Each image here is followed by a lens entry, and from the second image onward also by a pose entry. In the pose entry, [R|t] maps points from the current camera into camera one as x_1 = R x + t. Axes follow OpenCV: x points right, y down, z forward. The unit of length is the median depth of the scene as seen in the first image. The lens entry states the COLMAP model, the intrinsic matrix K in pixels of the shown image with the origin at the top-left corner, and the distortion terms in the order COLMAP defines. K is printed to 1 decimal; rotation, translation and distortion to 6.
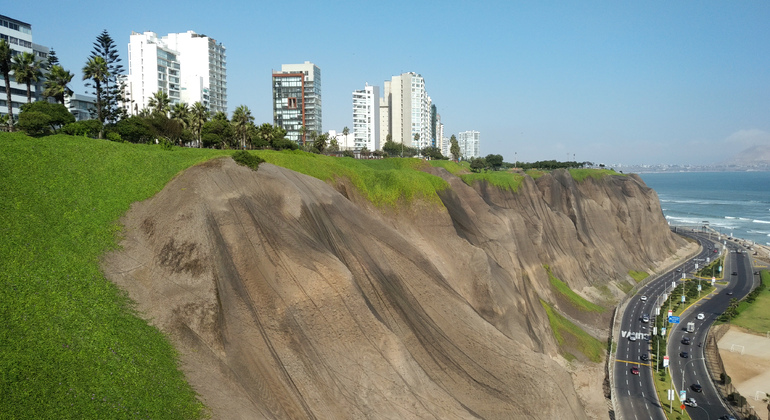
lens RADIAL K [[588.0, 0, 383.7], [0, 588.0, 213.5], [0, 0, 1]] dist [0.034720, 0.000995]
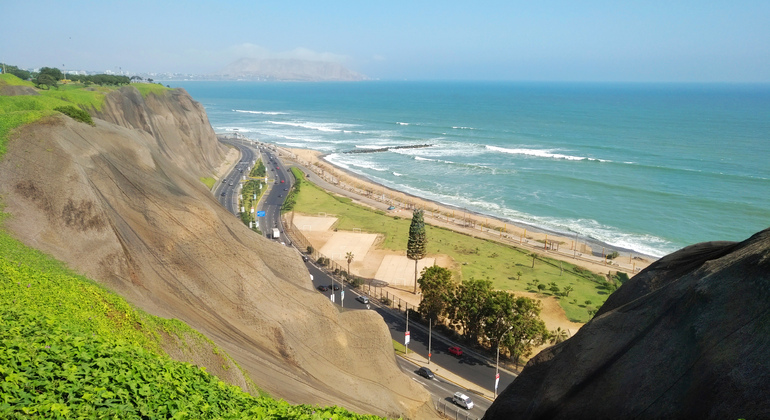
lens RADIAL K [[588.0, 0, 376.7], [0, 588.0, 207.1], [0, 0, 1]] dist [0.034720, 0.000995]
pose [[0.701403, -0.139928, 0.698895, -0.140569], [0.035845, 0.986225, 0.161482, -0.018916], [-0.711863, -0.088212, 0.696756, -0.026116]]
